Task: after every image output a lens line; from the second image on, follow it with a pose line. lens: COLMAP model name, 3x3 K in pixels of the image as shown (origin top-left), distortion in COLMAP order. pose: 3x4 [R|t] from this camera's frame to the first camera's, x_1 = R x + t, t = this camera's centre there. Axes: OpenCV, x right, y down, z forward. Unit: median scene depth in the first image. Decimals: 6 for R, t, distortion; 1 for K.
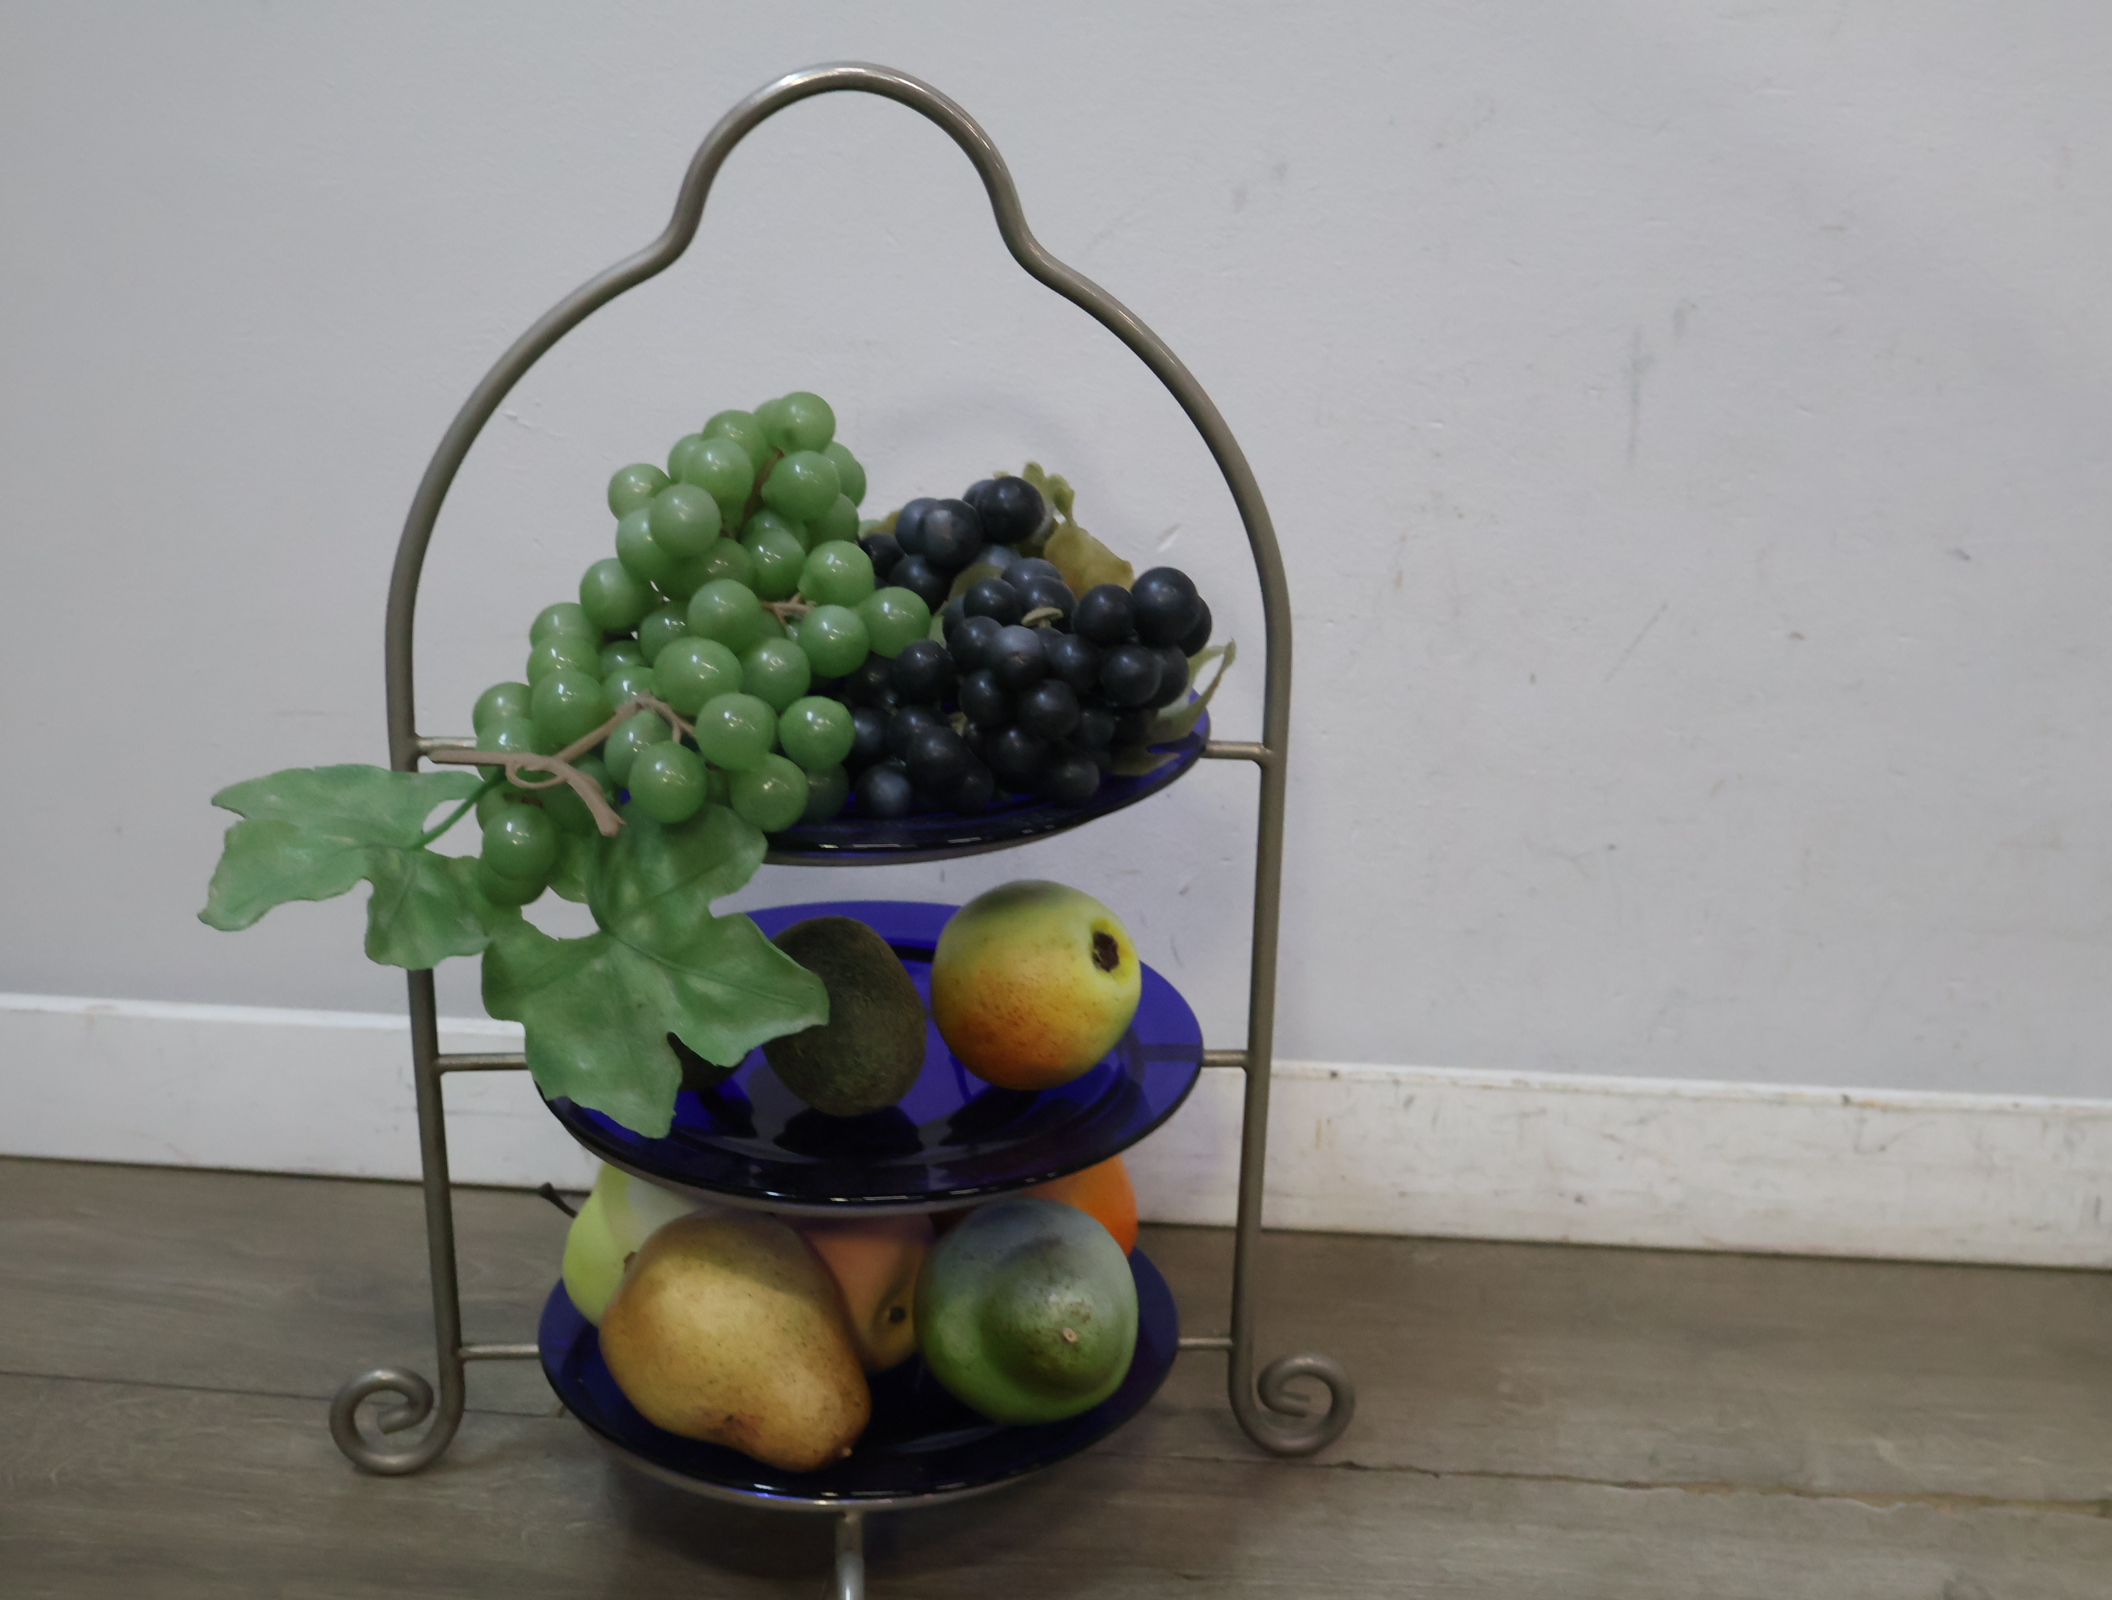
lens RADIAL K [[2534.5, 0, 1057.4], [0, 2534.5, 804.9], [0, 0, 1]] dist [0.001654, 0.000000]
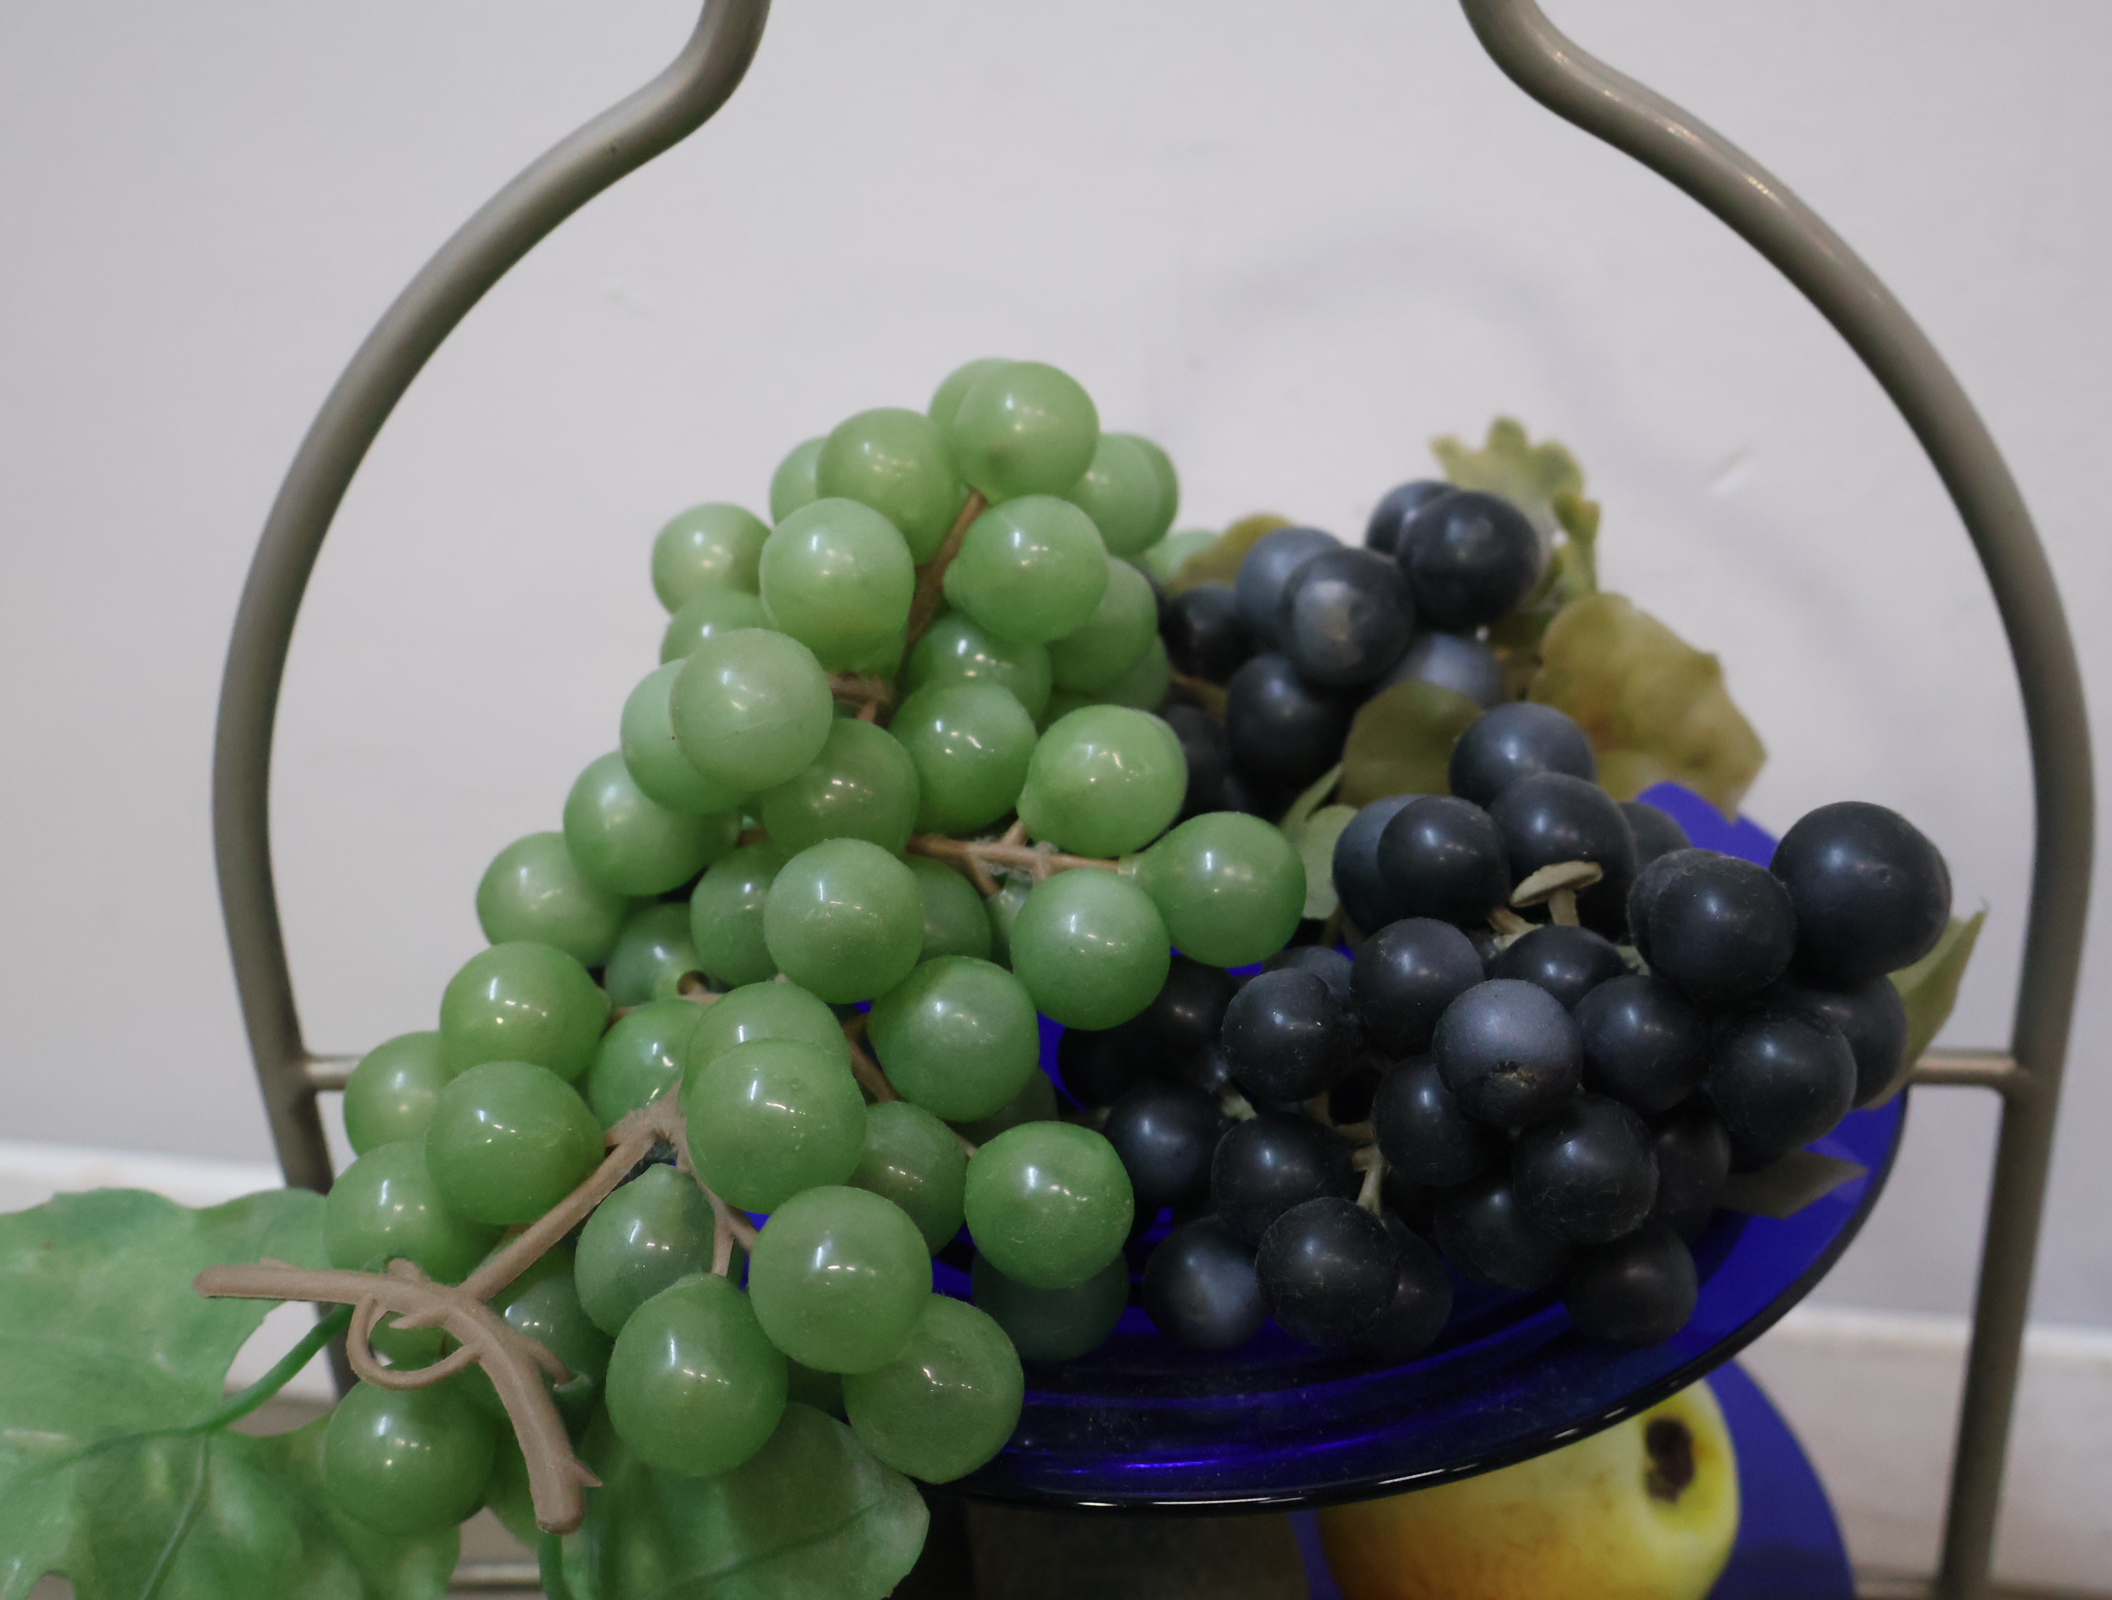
lens RADIAL K [[2534.5, 0, 1052.5], [0, 2534.5, 800.9], [0, 0, 1]] dist [0.001654, 0.000000]
pose [[0.987561, -0.003200, -0.157202, -0.021802], [0.024109, 0.991052, 0.131281, -0.138179], [0.155376, -0.133439, 0.978802, 0.510811]]
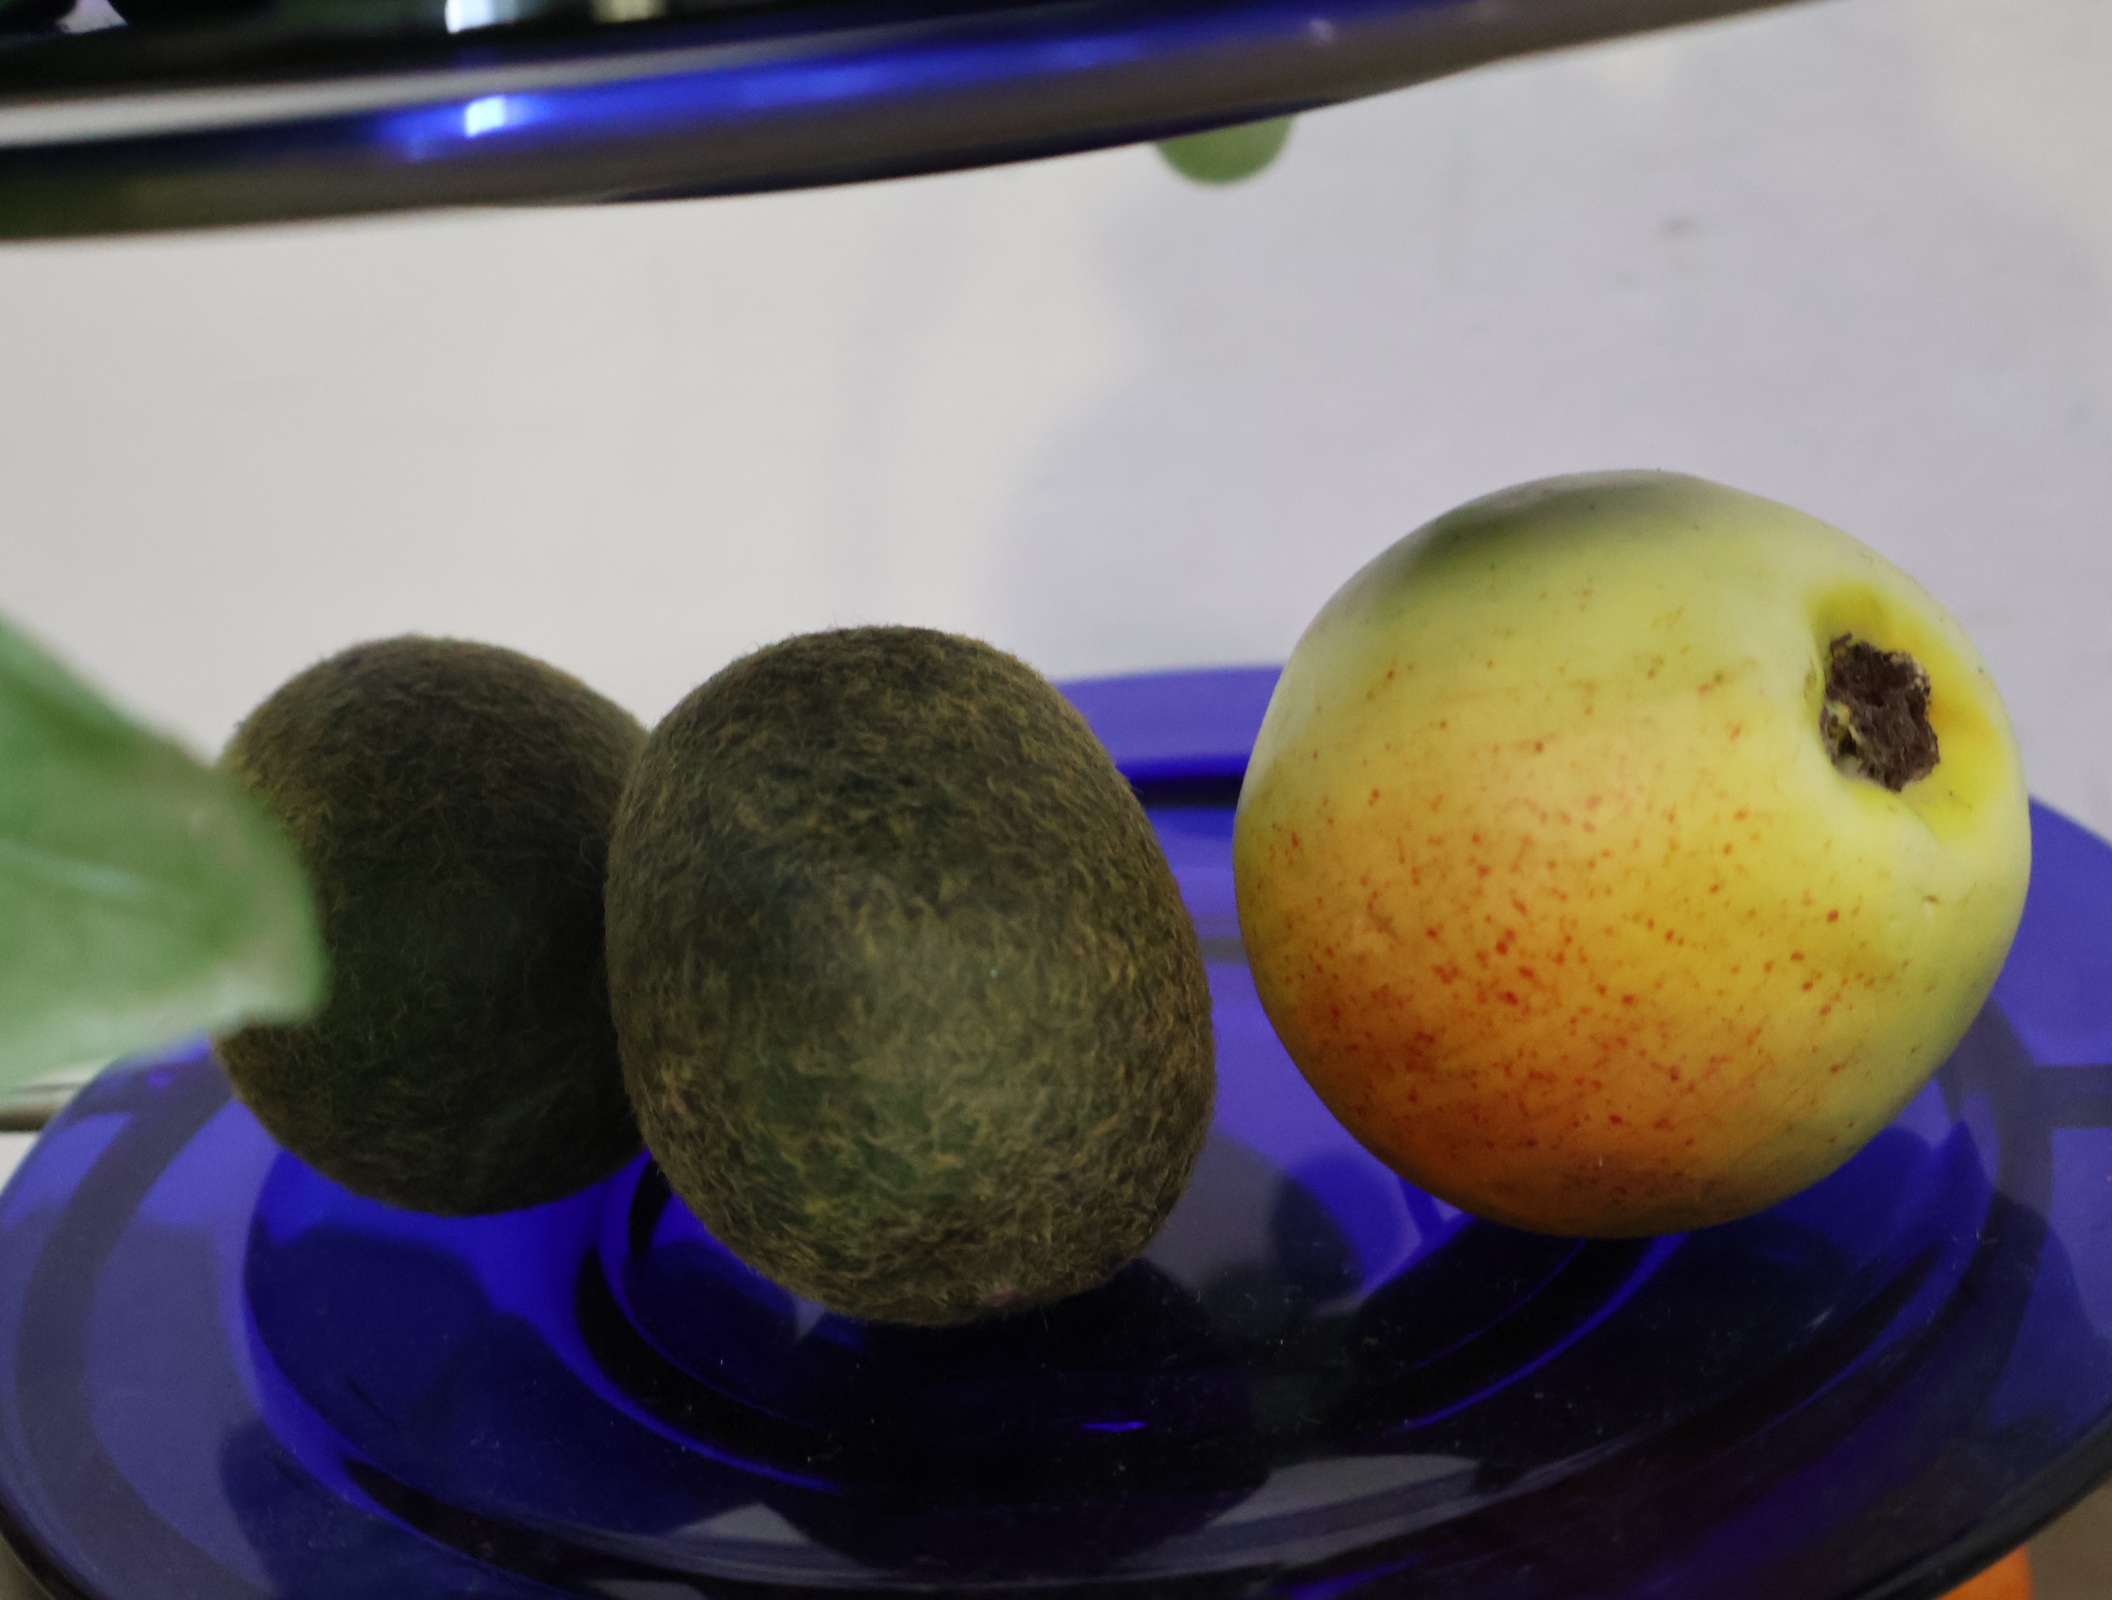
lens RADIAL K [[2534.5, 0, 1057.4], [0, 2534.5, 800.4], [0, 0, 1]] dist [0.001654, 0.000000]
pose [[0.948671, -0.025869, -0.315203, 0.020619], [0.031178, 0.999444, 0.011810, 0.060971], [0.314723, -0.021031, 0.948951, 0.729970]]
